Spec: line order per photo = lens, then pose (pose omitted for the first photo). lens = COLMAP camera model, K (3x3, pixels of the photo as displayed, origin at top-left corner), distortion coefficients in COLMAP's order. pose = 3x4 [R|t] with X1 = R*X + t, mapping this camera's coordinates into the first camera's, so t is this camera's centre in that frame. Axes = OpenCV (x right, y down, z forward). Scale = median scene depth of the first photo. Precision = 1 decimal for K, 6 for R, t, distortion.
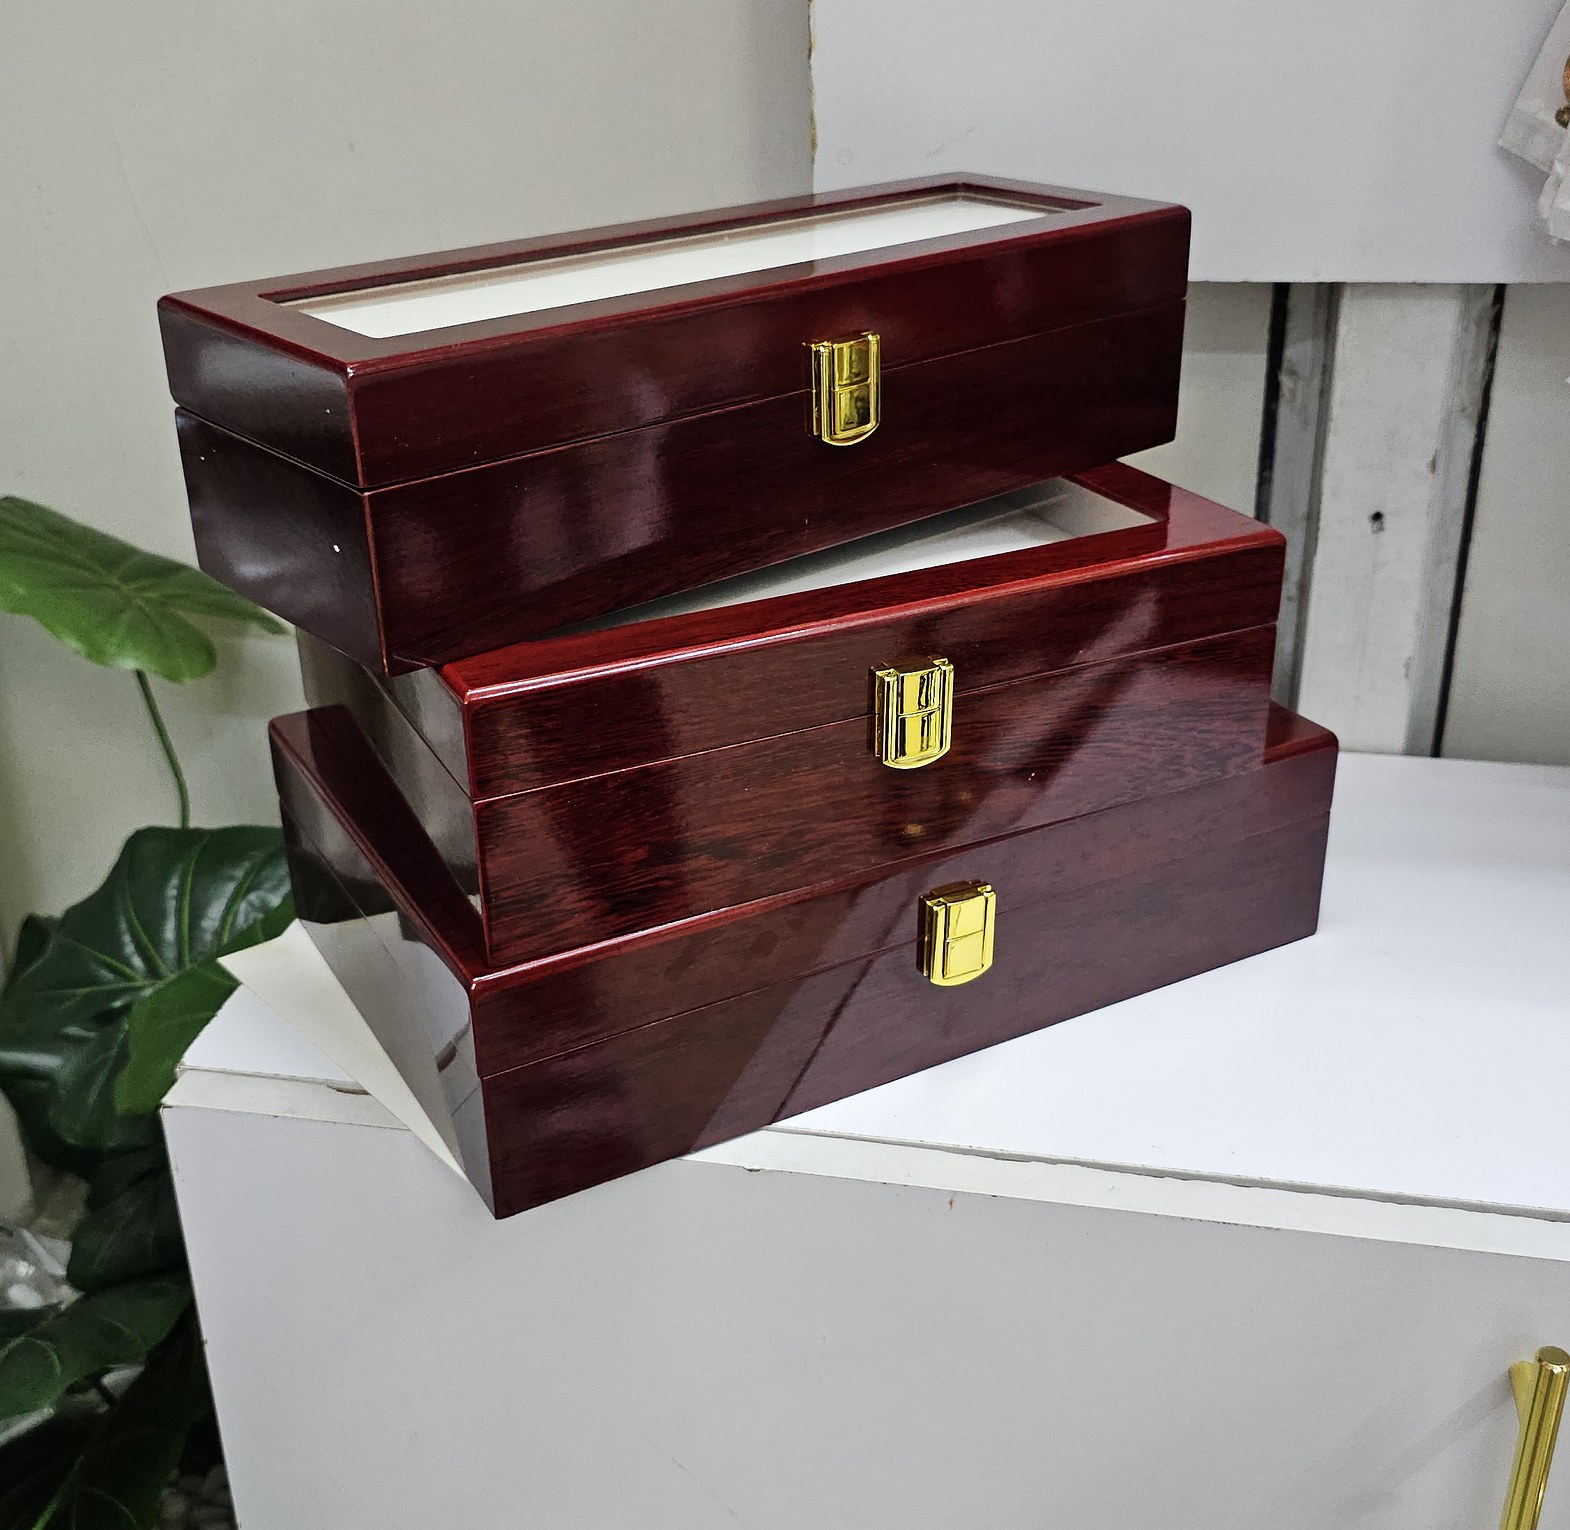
lens RADIAL K [[1848.4, 0, 785.0], [0, 1848.4, 765.0], [0, 0, 1]] dist [0.008122, -0.027365]
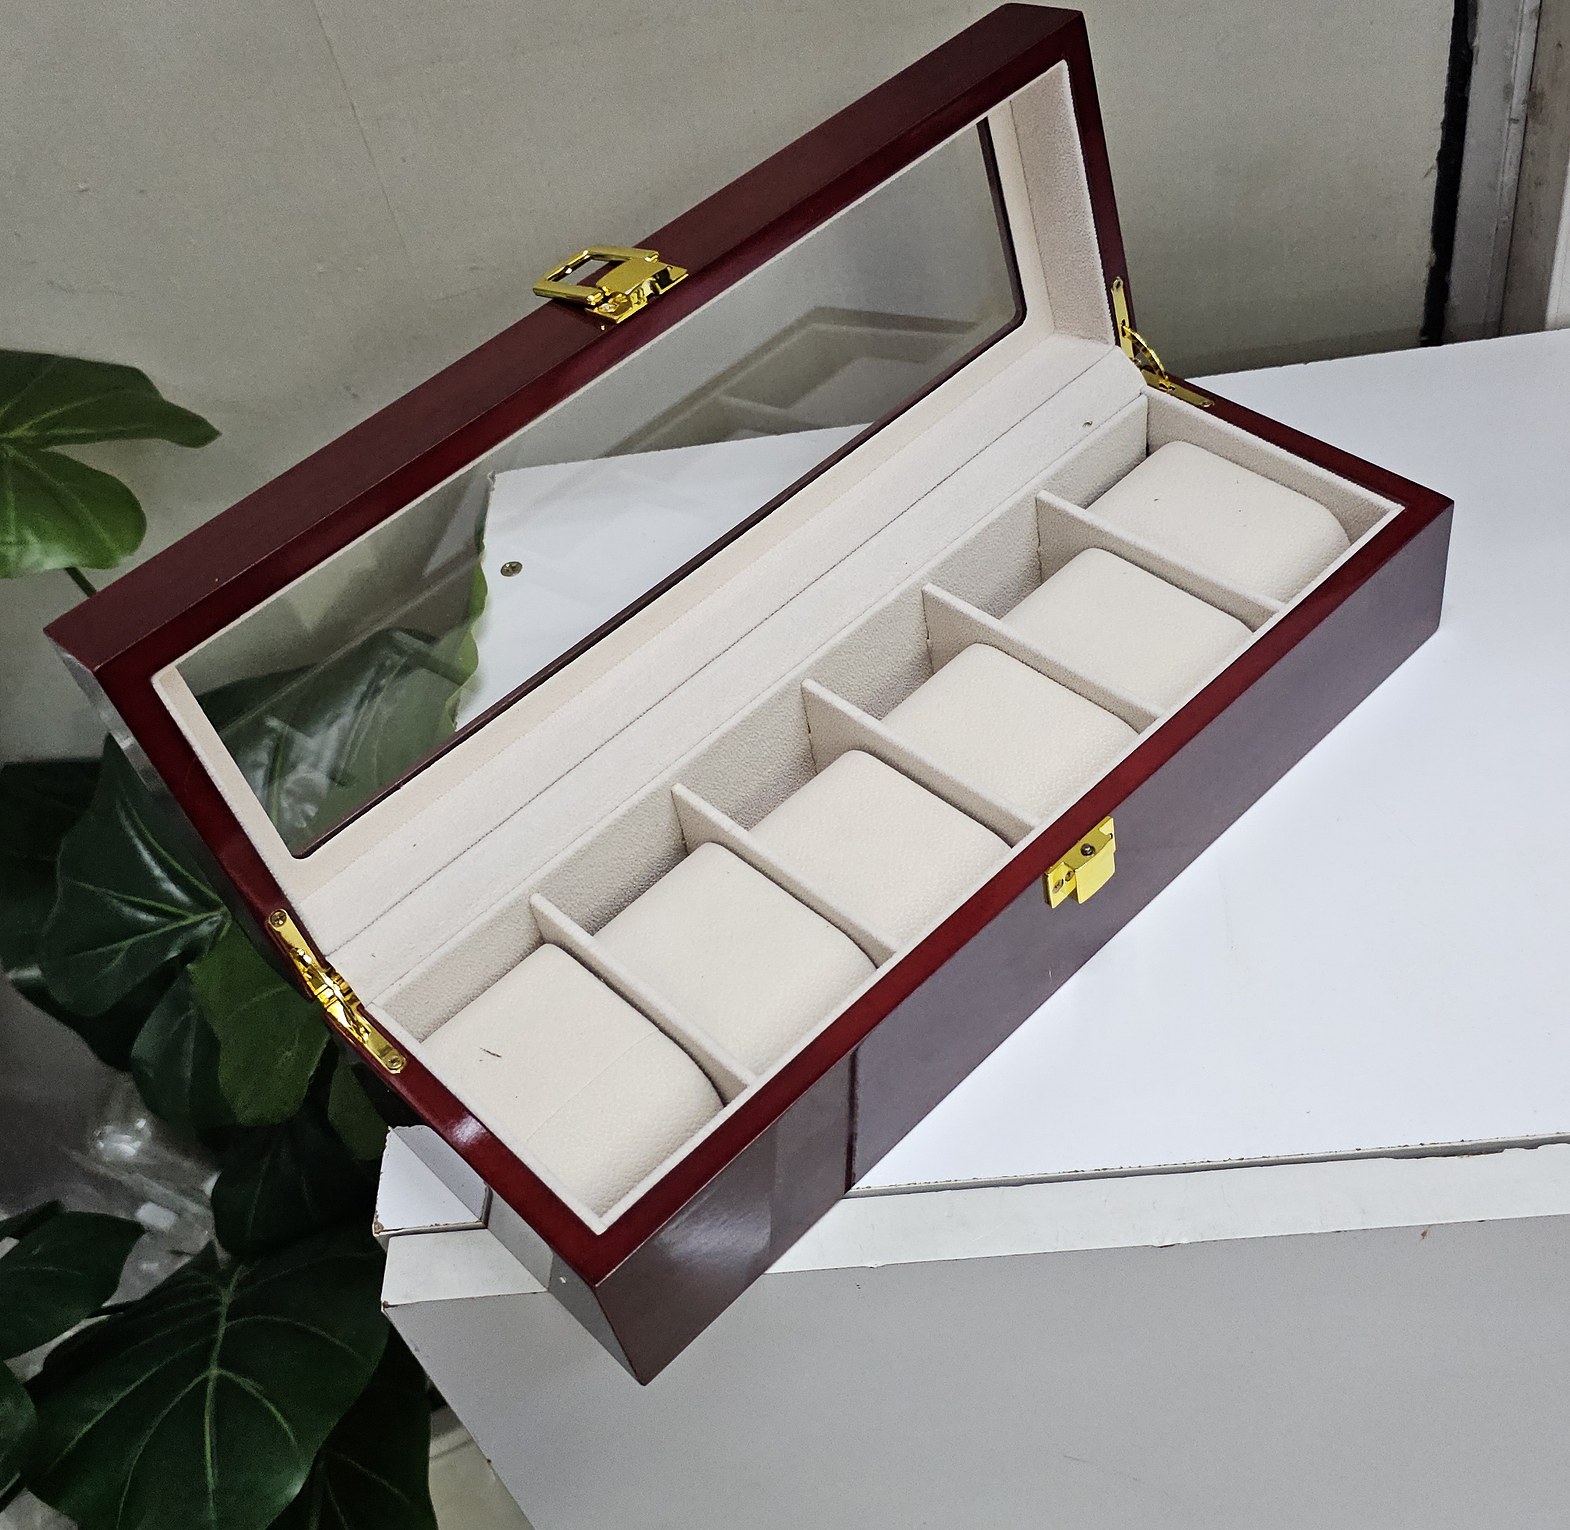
lens RADIAL K [[1816.6, 0, 825.9], [0, 1816.6, 765.9], [0, 0, 1]] dist [0.122685, -0.206978]
pose [[0.970177, -0.240068, 0.033533, -0.091347], [0.212276, 0.908234, 0.360623, -0.189592], [-0.117030, -0.342750, 0.932109, 0.242112]]
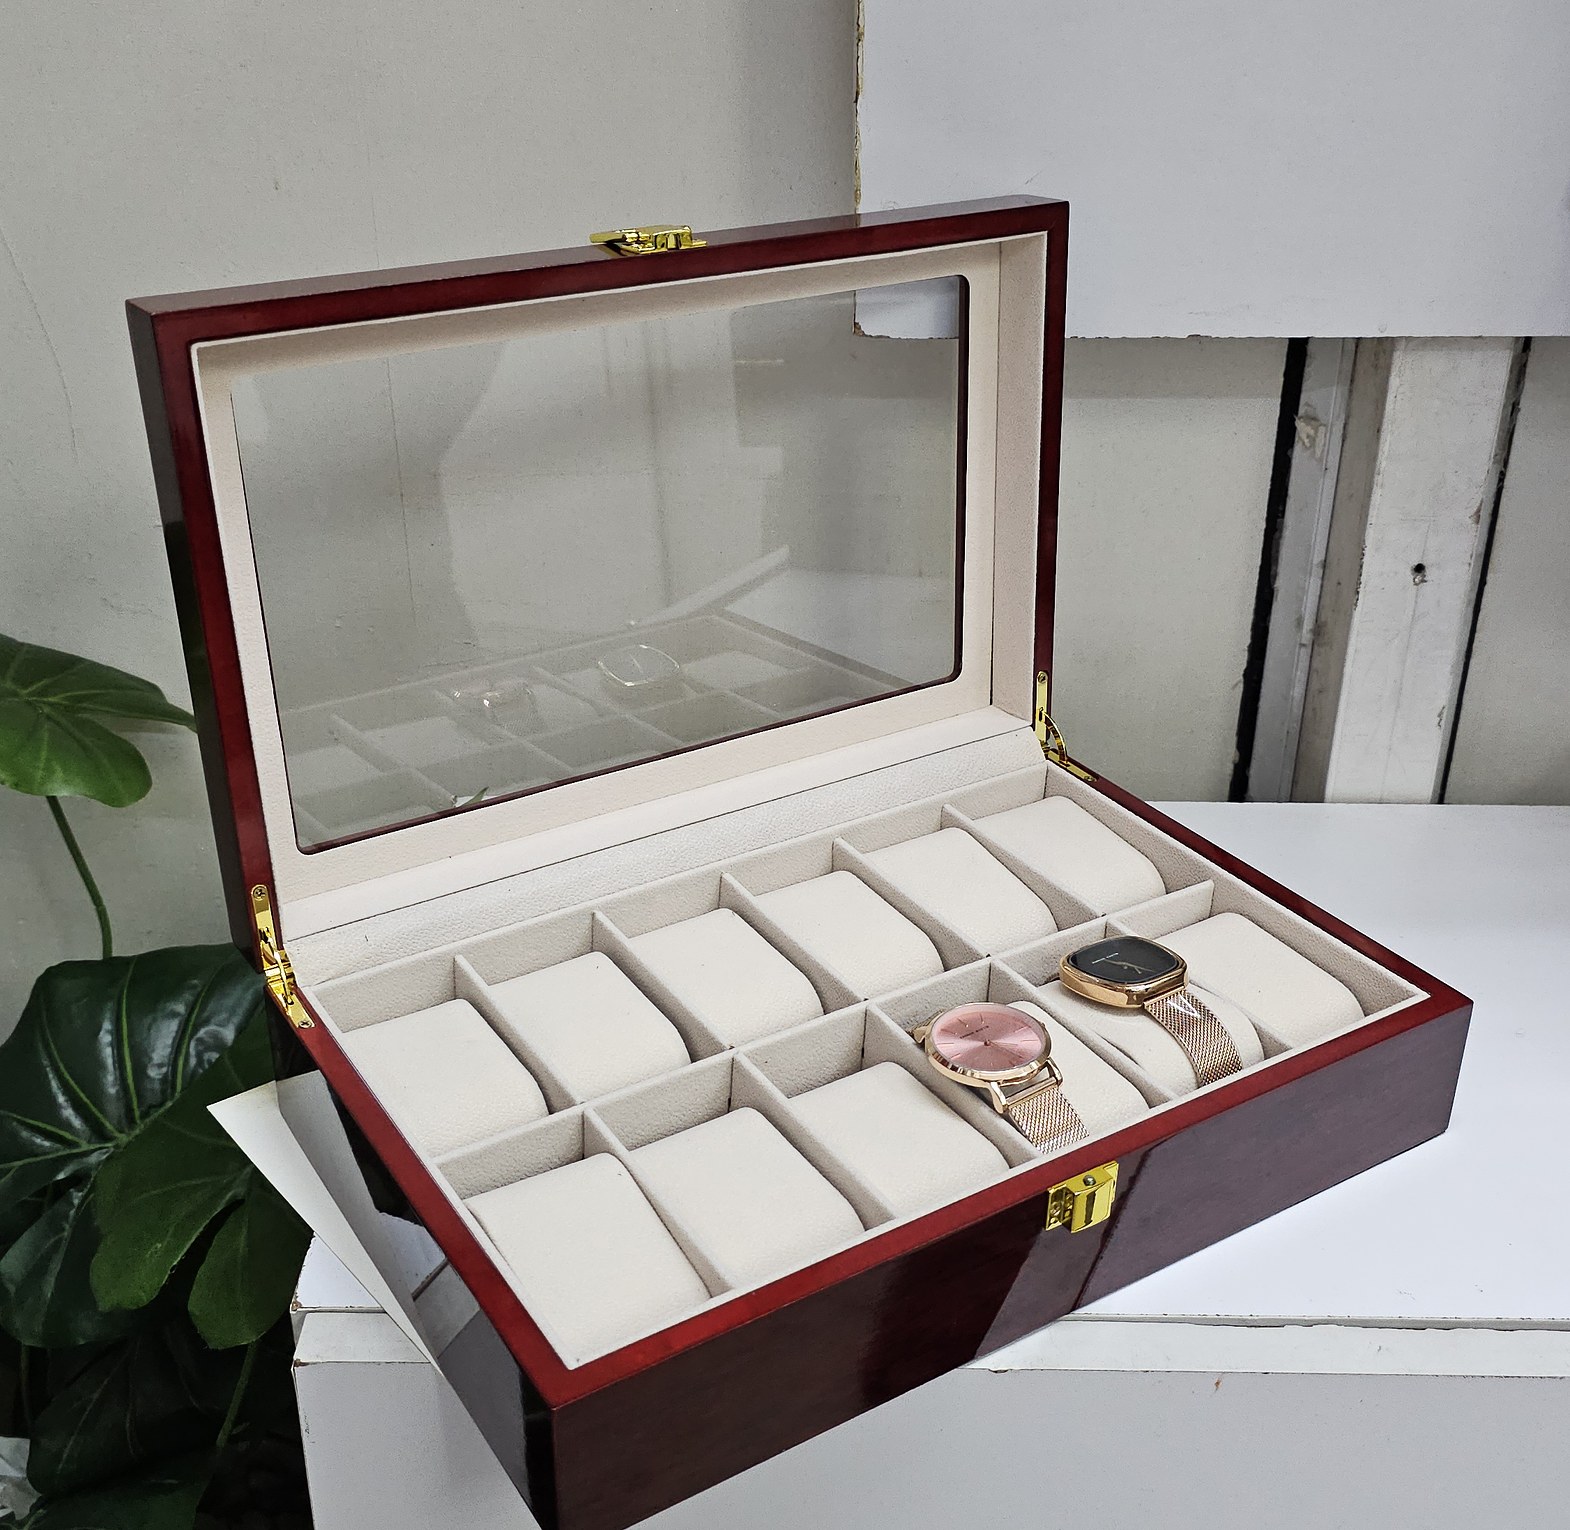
lens RADIAL K [[1848.4, 0, 785.0], [0, 1848.4, 765.0], [0, 0, 1]] dist [0.008122, -0.027365]
pose [[0.981348, -0.062139, 0.181922, -0.182200], [0.056851, 0.997799, 0.034143, -0.078138], [-0.183643, -0.023164, 0.982720, 0.090132]]
